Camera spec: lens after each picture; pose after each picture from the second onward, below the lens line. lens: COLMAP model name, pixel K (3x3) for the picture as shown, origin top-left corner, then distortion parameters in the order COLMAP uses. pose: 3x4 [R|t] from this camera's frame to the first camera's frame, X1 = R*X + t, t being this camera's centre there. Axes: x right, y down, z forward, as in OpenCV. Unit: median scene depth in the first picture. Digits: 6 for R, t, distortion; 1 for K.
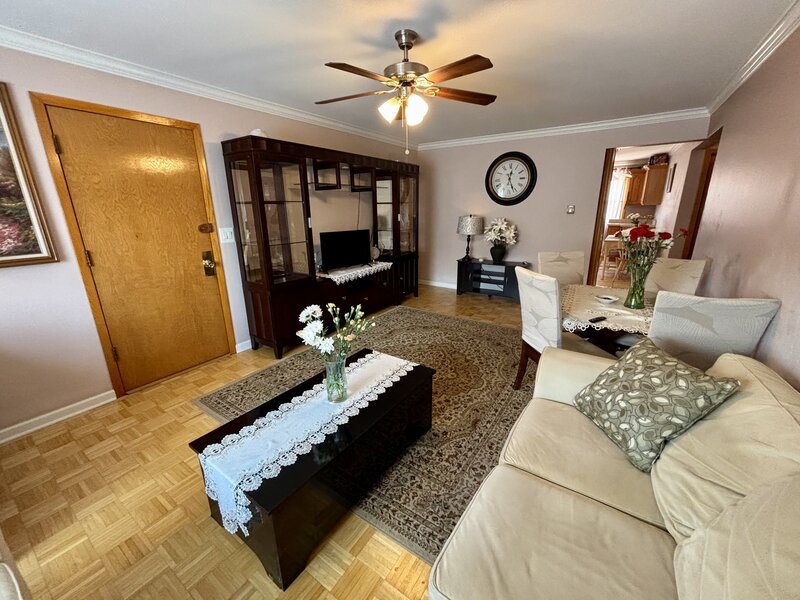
lens RADIAL K [[316.4, 0, 400.0], [0, 316.4, 300.0], [0, 0, 1]] dist [-0.000491, -0.000139]
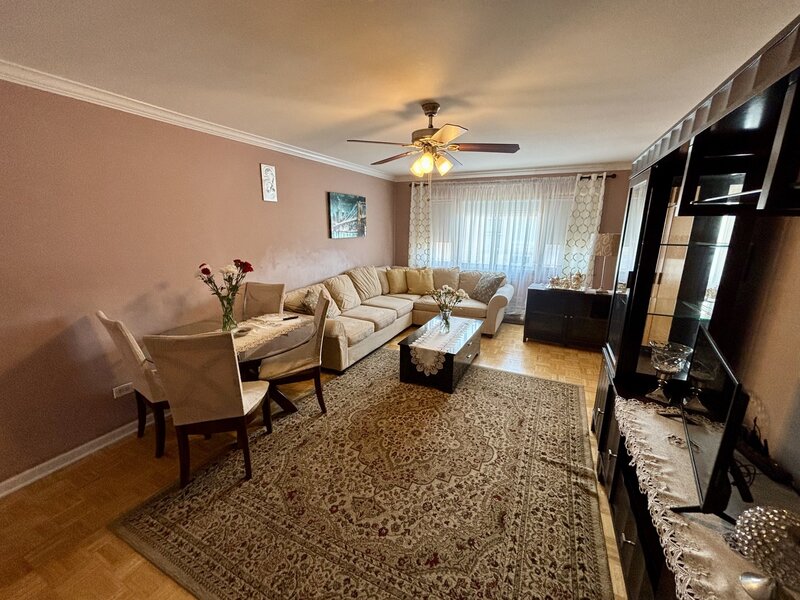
lens RADIAL K [[322.8, 0, 400.0], [0, 322.8, 300.0], [0, 0, 1]] dist [-0.000567, -0.000404]
pose [[-0.989970, 0.031305, -0.137762, 0.242742], [-0.040852, 0.870046, 0.491274, -0.569701], [0.135239, 0.491975, -0.860041, 1.726638]]
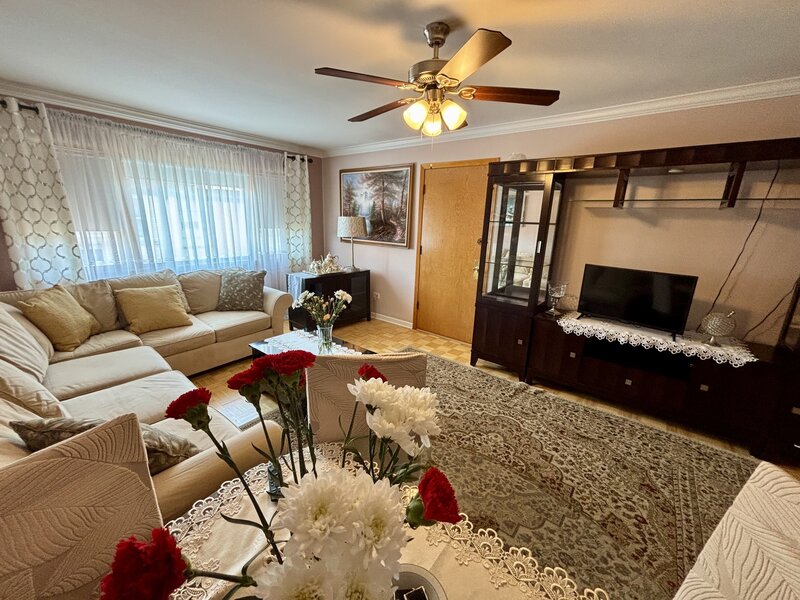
lens RADIAL K [[322.8, 0, 400.0], [0, 322.8, 300.0], [0, 0, 1]] dist [-0.000567, -0.000404]
pose [[-0.090539, 0.248498, -0.964392, 0.749308], [-0.309224, 0.913491, 0.264413, -0.268421], [0.946670, 0.322152, -0.005865, 0.816155]]
